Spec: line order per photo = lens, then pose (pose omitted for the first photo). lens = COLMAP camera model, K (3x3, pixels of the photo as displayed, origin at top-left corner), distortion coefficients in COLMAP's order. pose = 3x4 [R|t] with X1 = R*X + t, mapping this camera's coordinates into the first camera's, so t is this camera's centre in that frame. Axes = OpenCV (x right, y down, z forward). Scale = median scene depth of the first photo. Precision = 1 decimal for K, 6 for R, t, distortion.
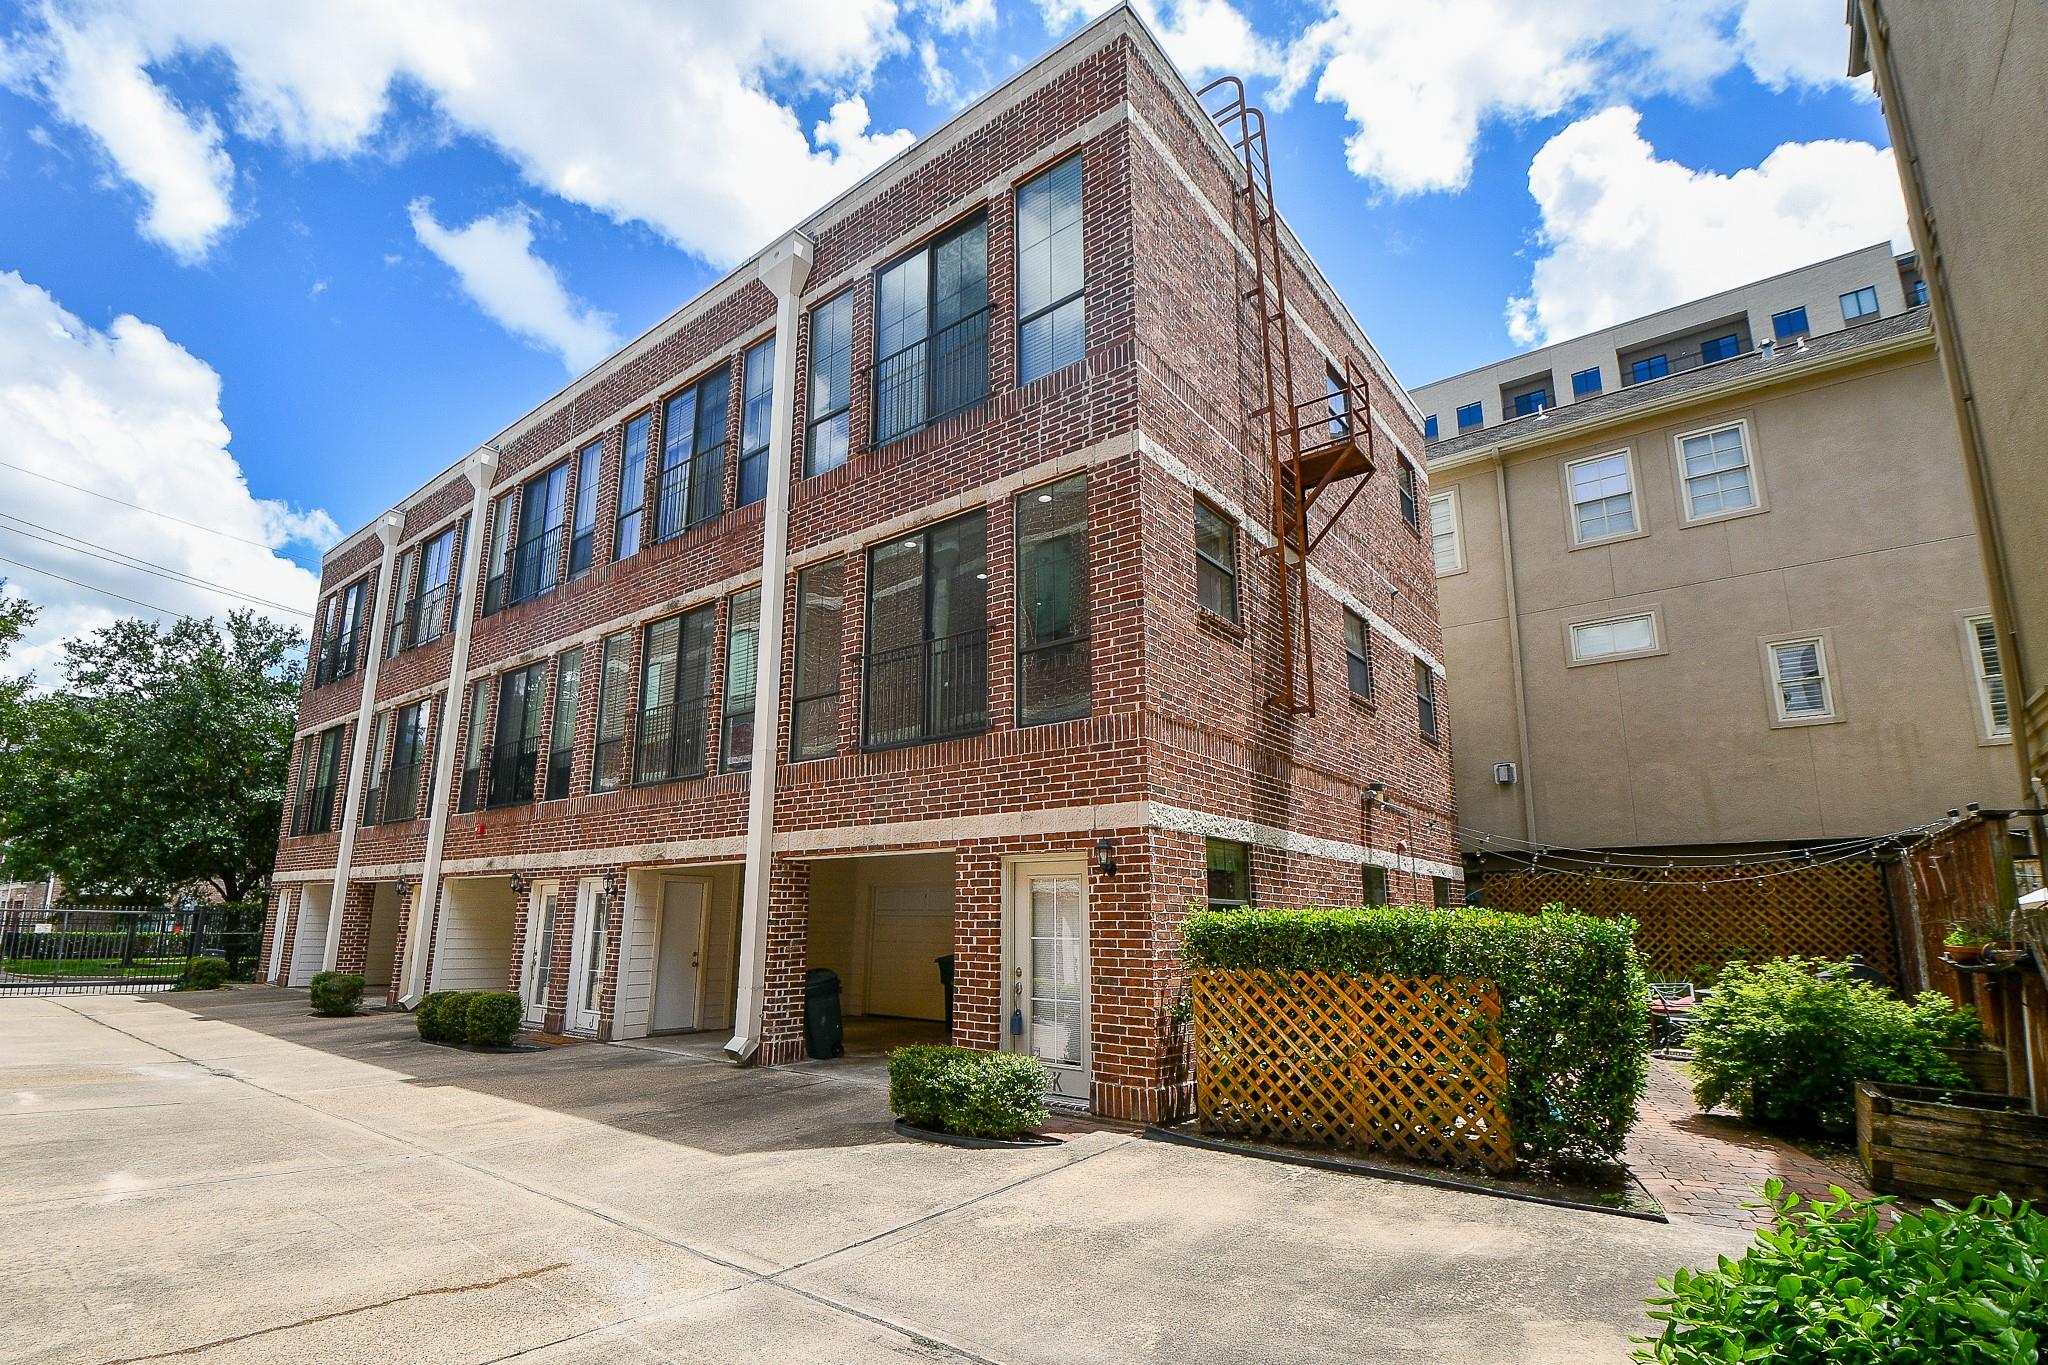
lens RADIAL K [[947.4, 0, 949.9], [0, 947.4, 723.8], [0, 0, 1]] dist [-0.013715, -0.005457]
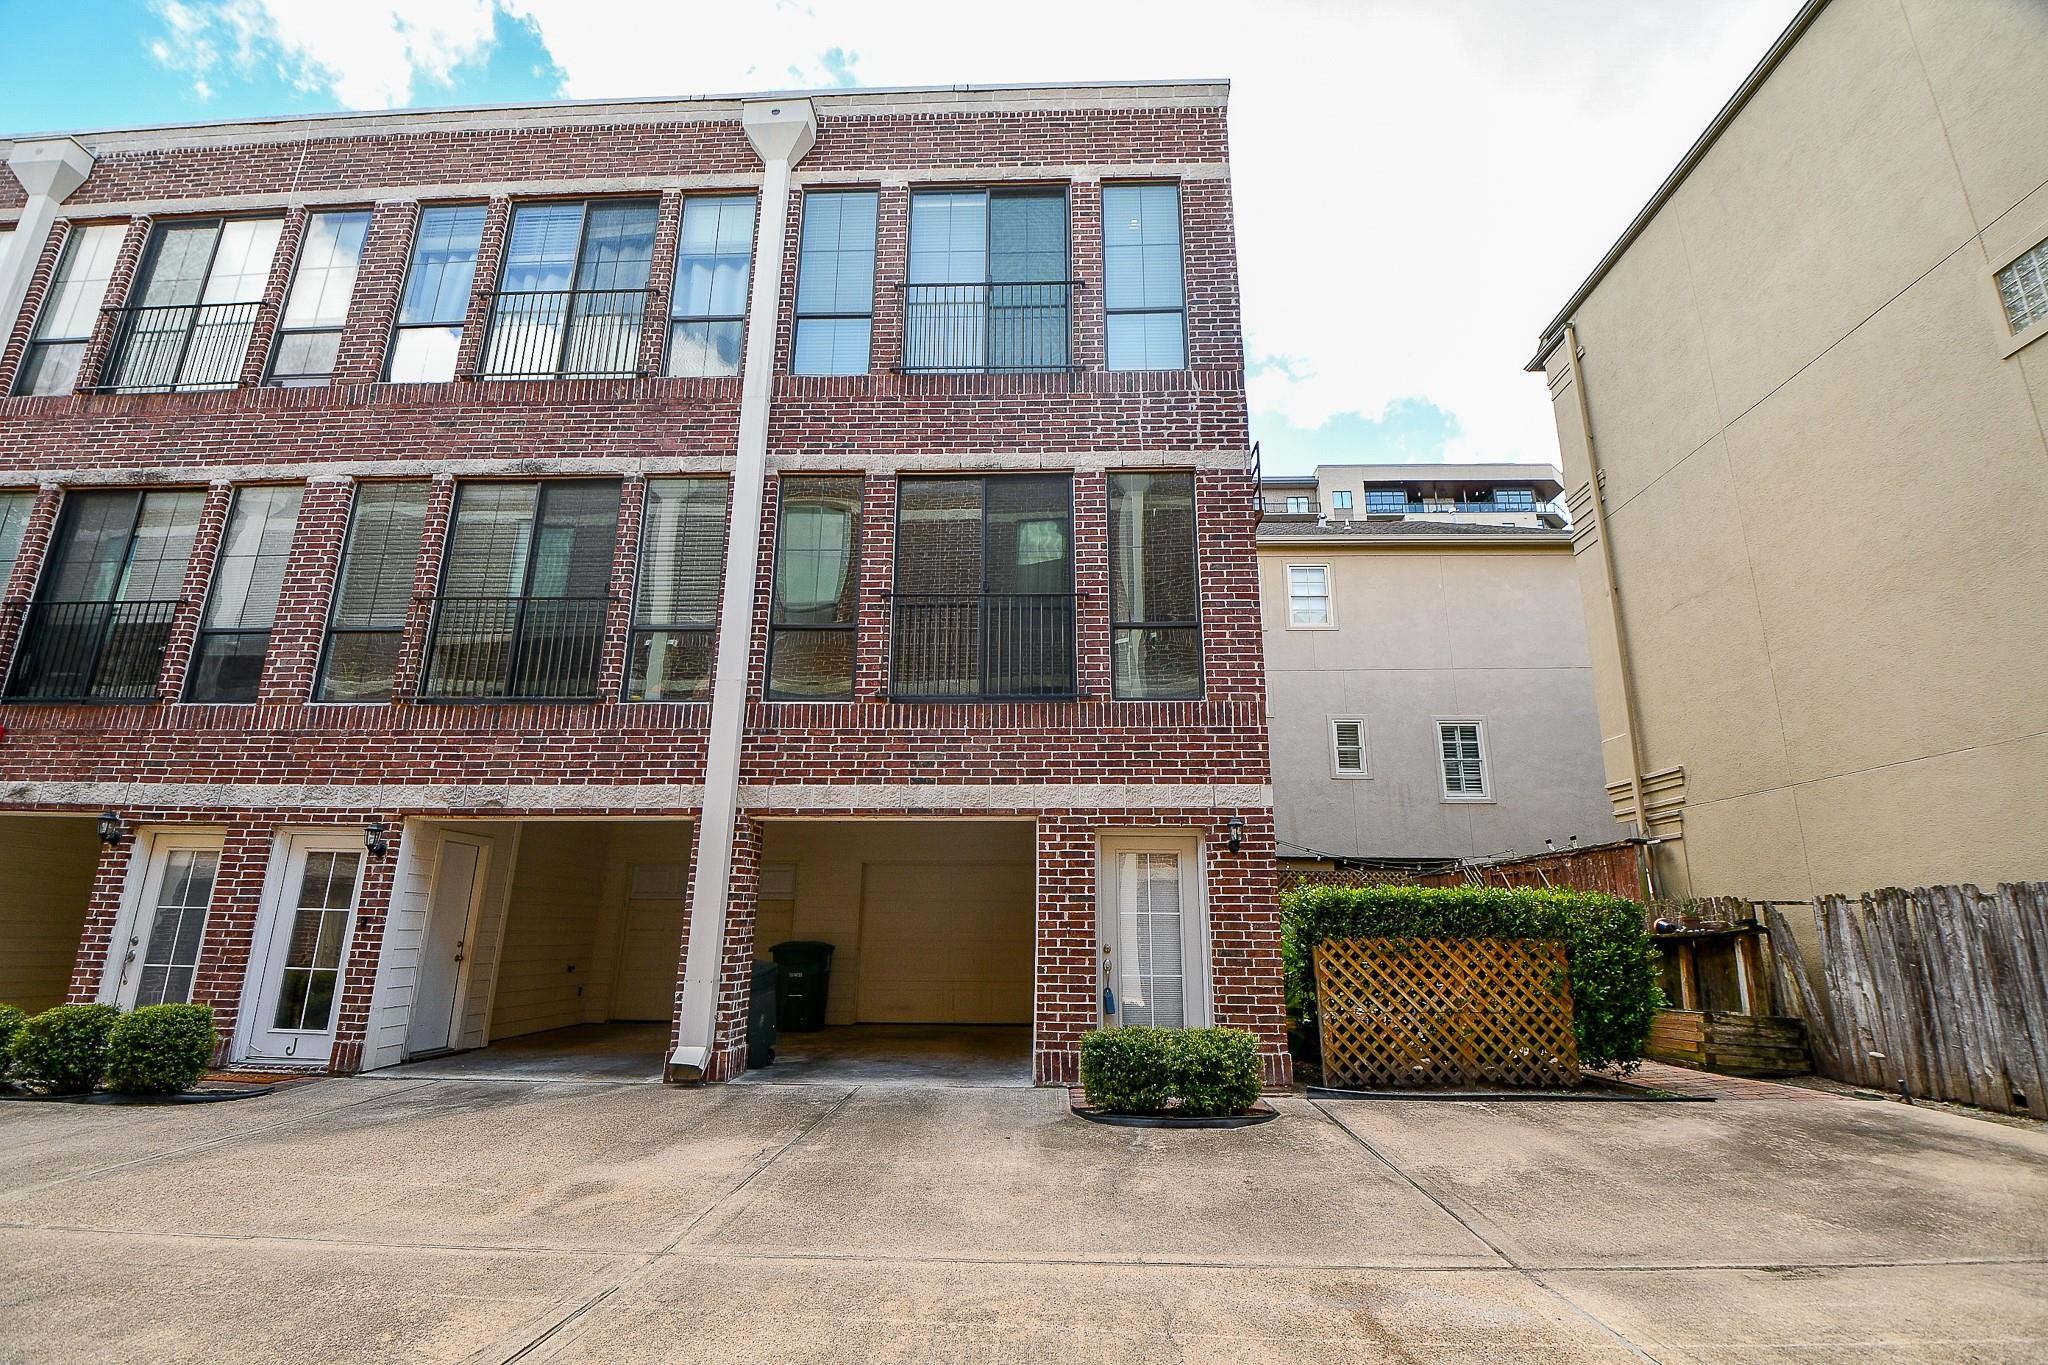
lens RADIAL K [[908.0, 0, 1028.5], [0, 908.0, 681.6], [0, 0, 1]] dist [-0.014645, -0.002440]
pose [[0.786434, 0.161025, 0.596316, -0.581222], [-0.128635, 0.986950, -0.096863, 0.090473], [-0.604131, -0.000531, 0.796885, 0.301172]]
